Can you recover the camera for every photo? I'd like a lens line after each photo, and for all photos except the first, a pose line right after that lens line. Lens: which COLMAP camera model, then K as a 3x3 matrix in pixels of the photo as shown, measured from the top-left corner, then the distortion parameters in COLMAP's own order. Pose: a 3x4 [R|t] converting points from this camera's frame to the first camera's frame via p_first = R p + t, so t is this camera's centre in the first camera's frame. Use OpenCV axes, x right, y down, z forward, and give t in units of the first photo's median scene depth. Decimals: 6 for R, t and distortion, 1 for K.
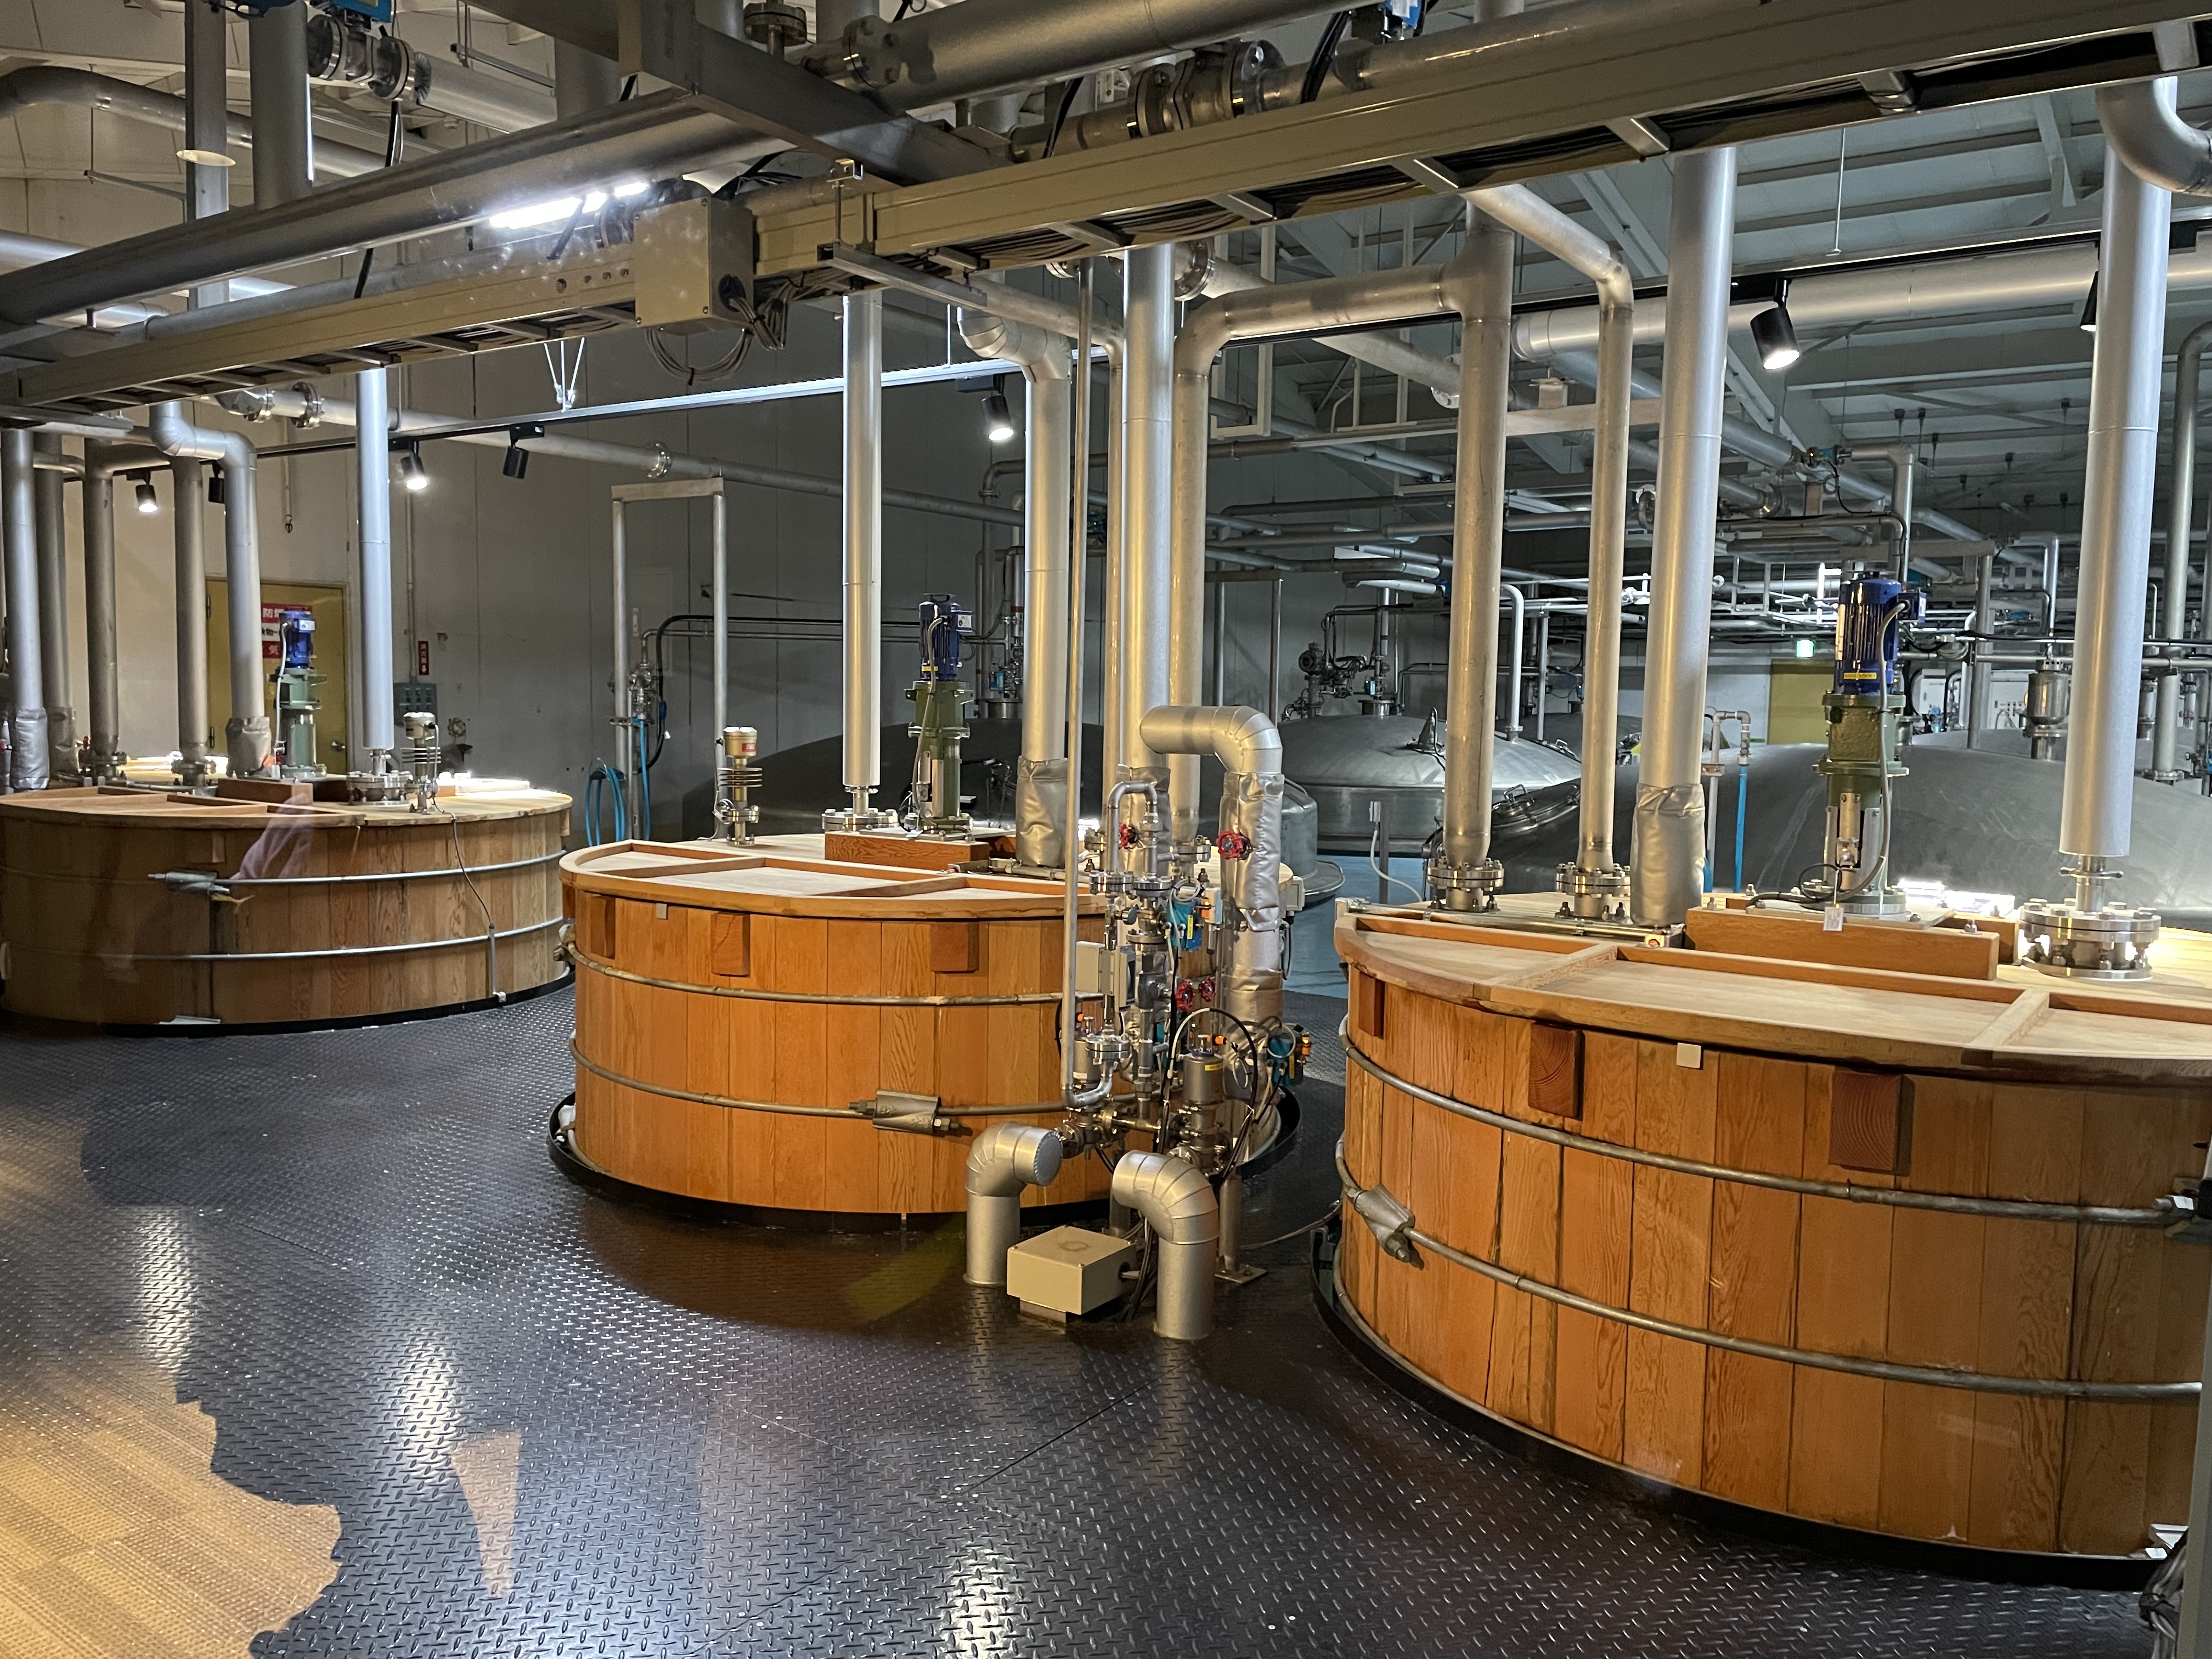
lens RADIAL K [[1673.9, 0, 1102.9], [0, 1673.9, 831.1], [0, 0, 1]] dist [0.099263, -0.118974]
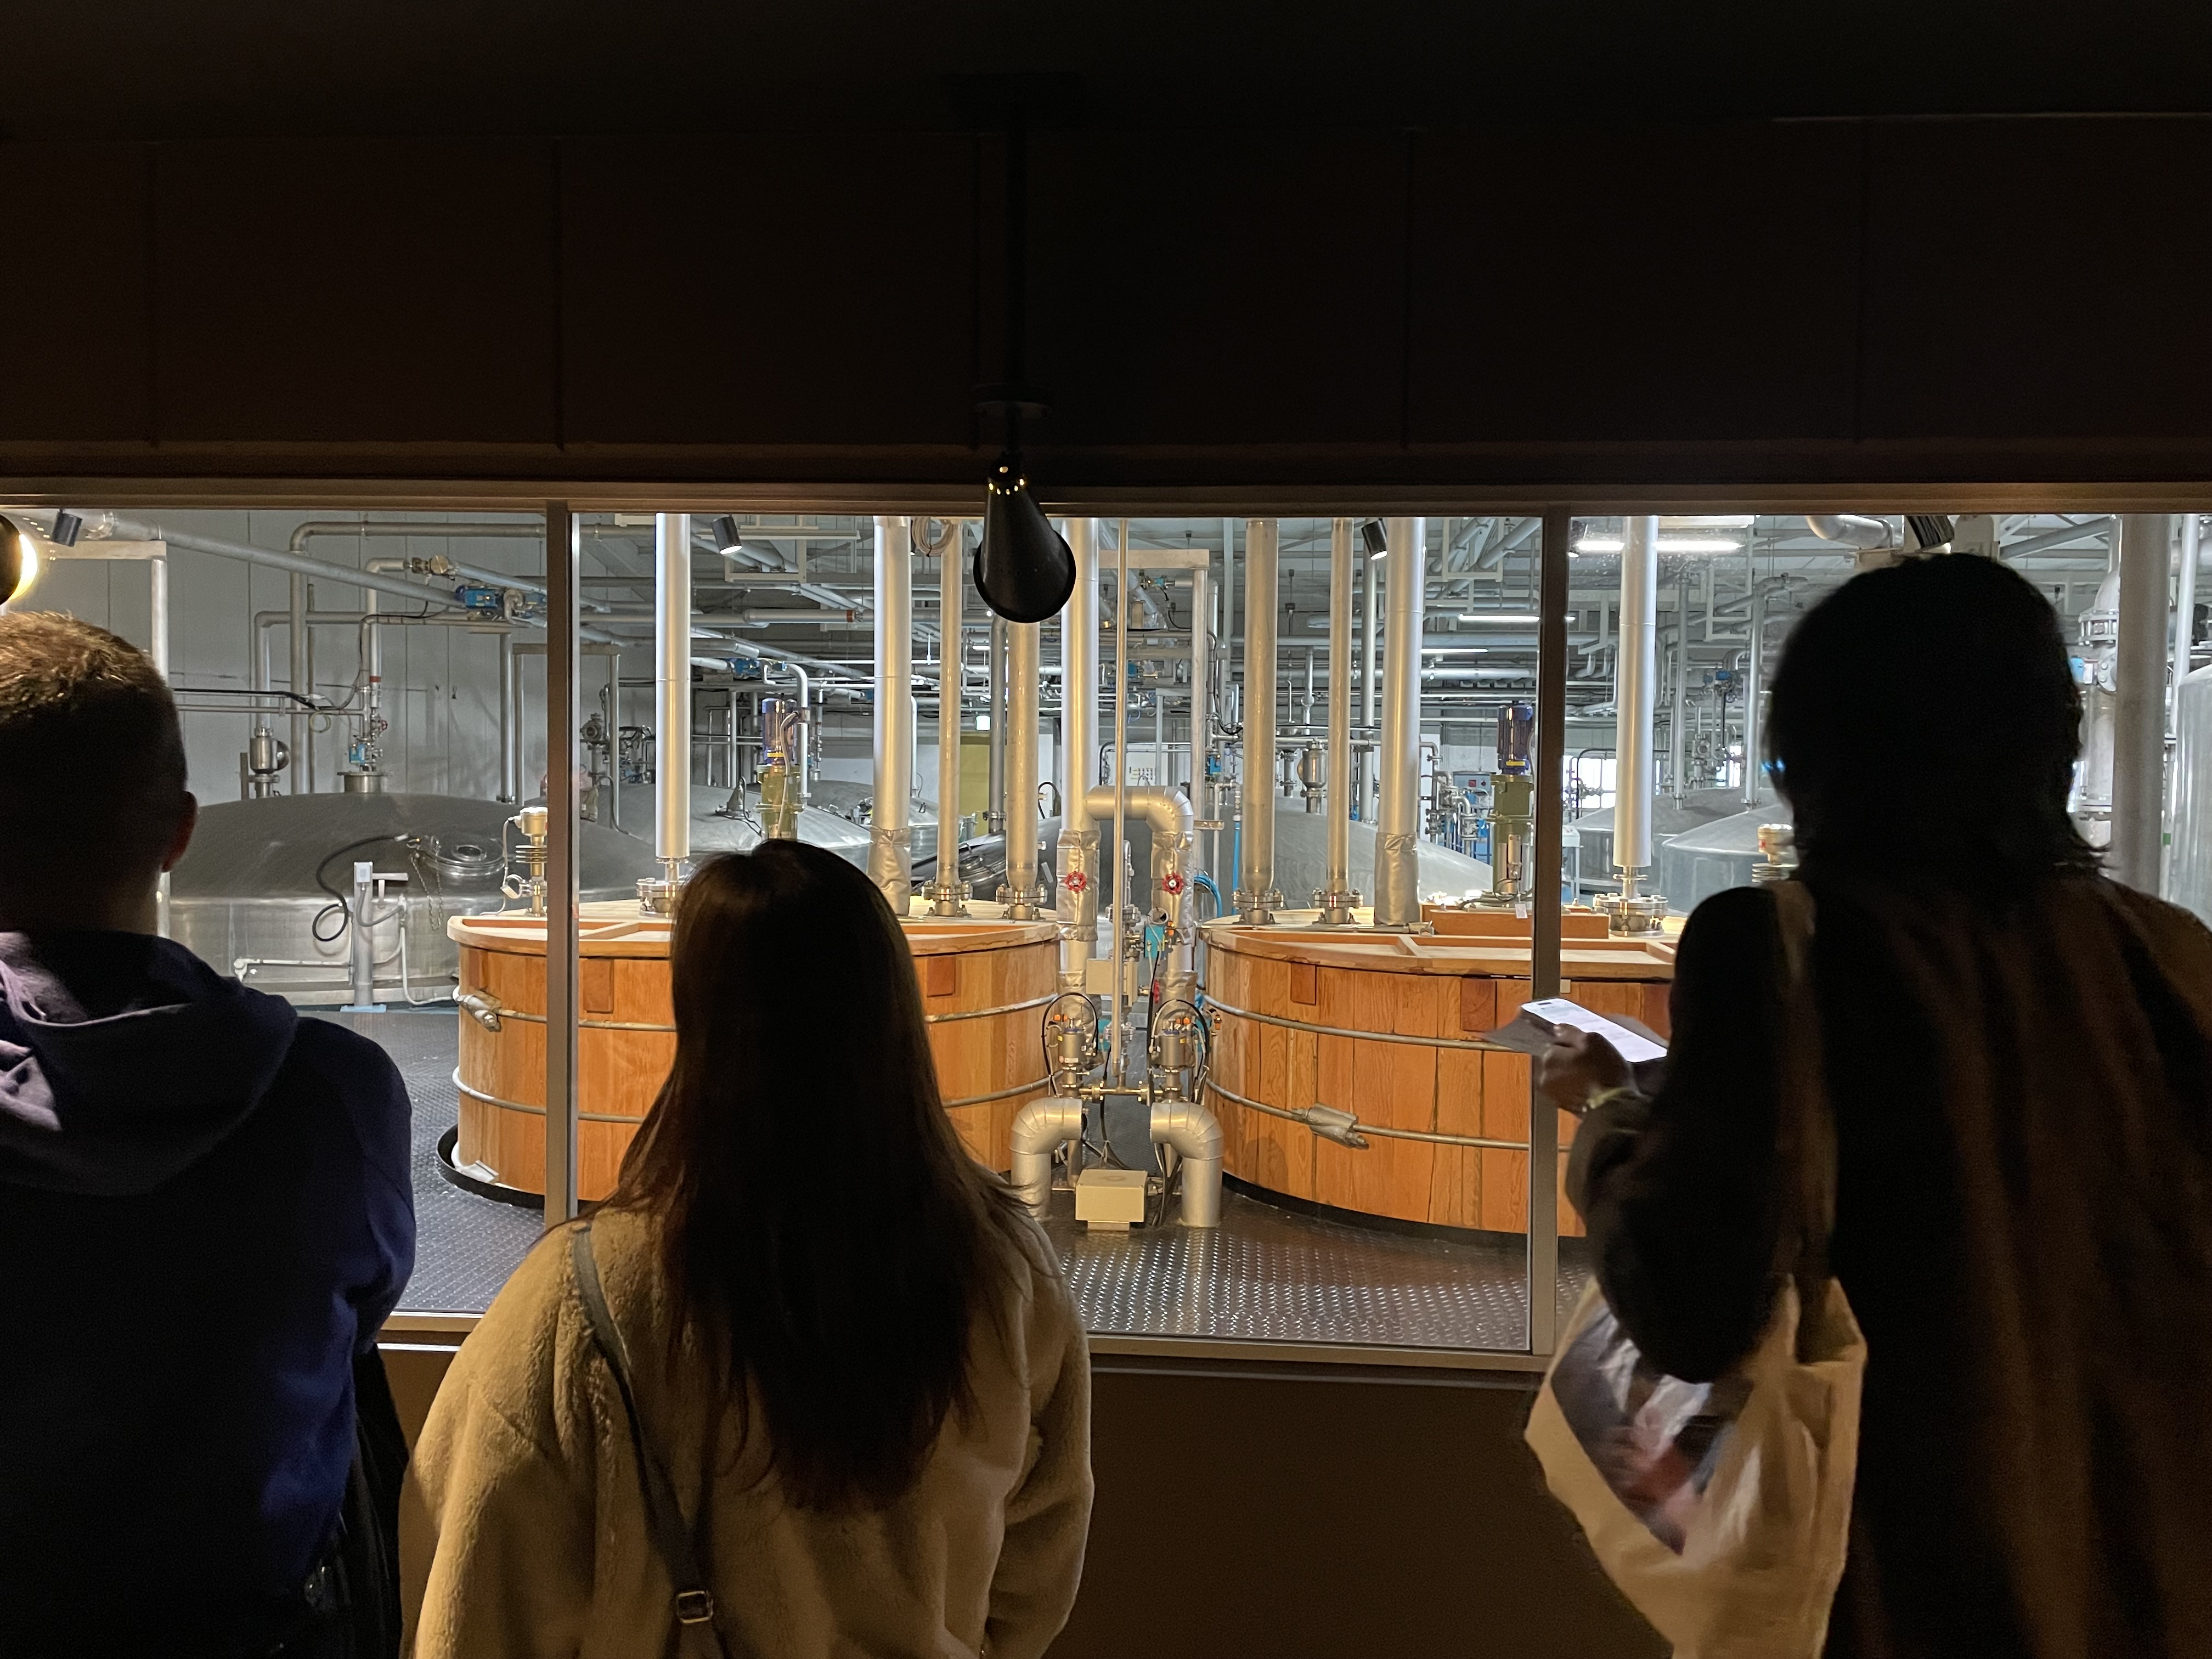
lens RADIAL K [[1673.9, 0, 1119.1], [0, 1673.9, 829.1], [0, 0, 1]] dist [0.099263, -0.118974]
pose [[0.856069, -0.026906, 0.516161, -0.627268], [0.047160, 0.998545, -0.026166, -0.002563], [-0.514705, 0.046742, 0.856092, -0.168969]]
